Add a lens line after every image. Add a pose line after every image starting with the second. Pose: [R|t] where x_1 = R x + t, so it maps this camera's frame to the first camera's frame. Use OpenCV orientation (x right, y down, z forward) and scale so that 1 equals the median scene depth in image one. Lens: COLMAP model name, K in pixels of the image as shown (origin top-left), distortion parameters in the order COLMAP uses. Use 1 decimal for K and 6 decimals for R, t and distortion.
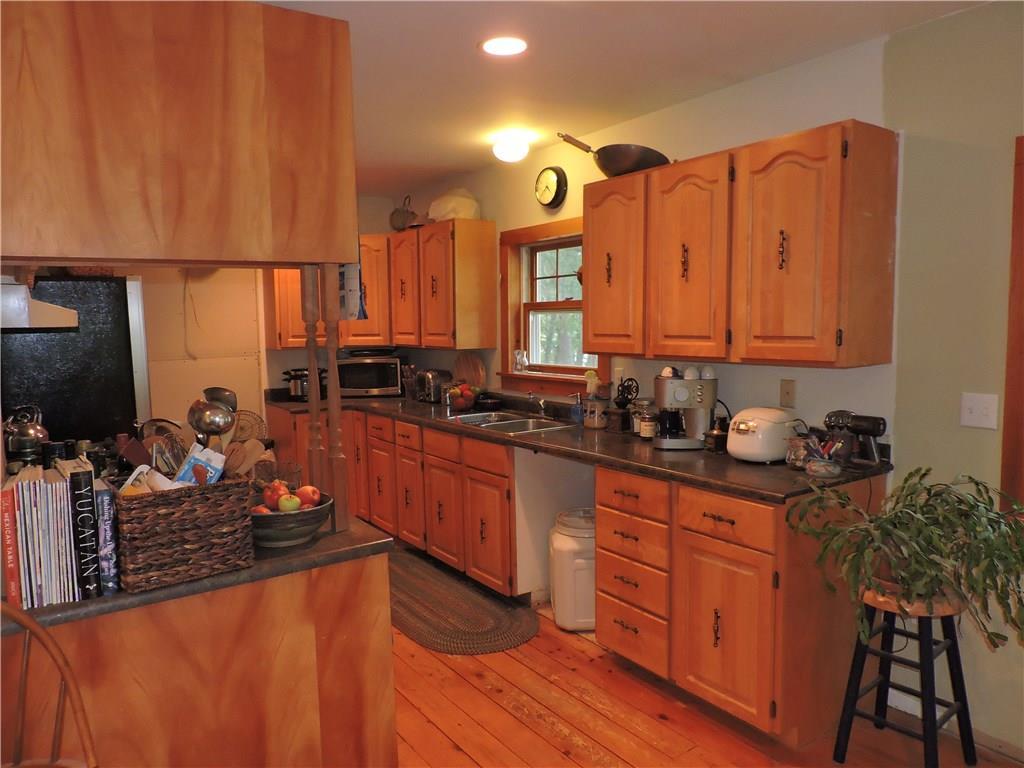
lens RADIAL K [[708.1, 0, 512.0], [0, 708.1, 384.0], [0, 0, 1]] dist [-0.051862, 0.034185]
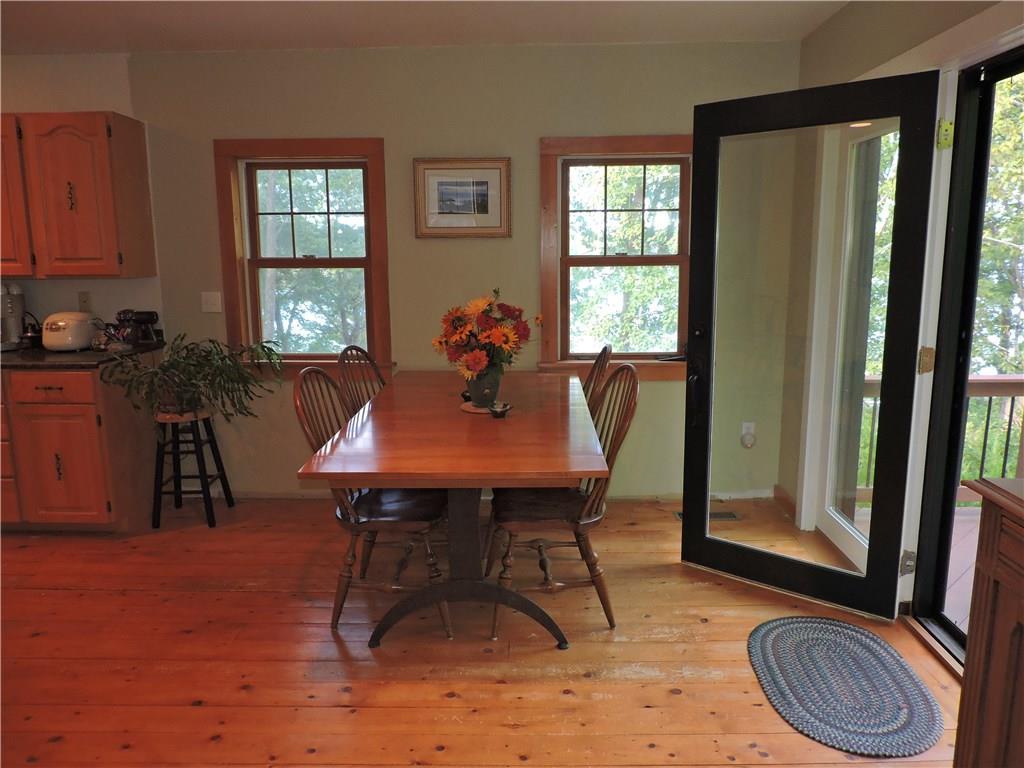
lens RADIAL K [[747.2, 0, 512.0], [0, 747.2, 384.0], [0, 0, 1]] dist [-0.002727, -0.002177]
pose [[0.592996, -0.130828, 0.794506, -0.336400], [0.070057, 0.991353, 0.110954, 0.080766], [-0.802152, -0.010135, 0.597034, -0.622712]]
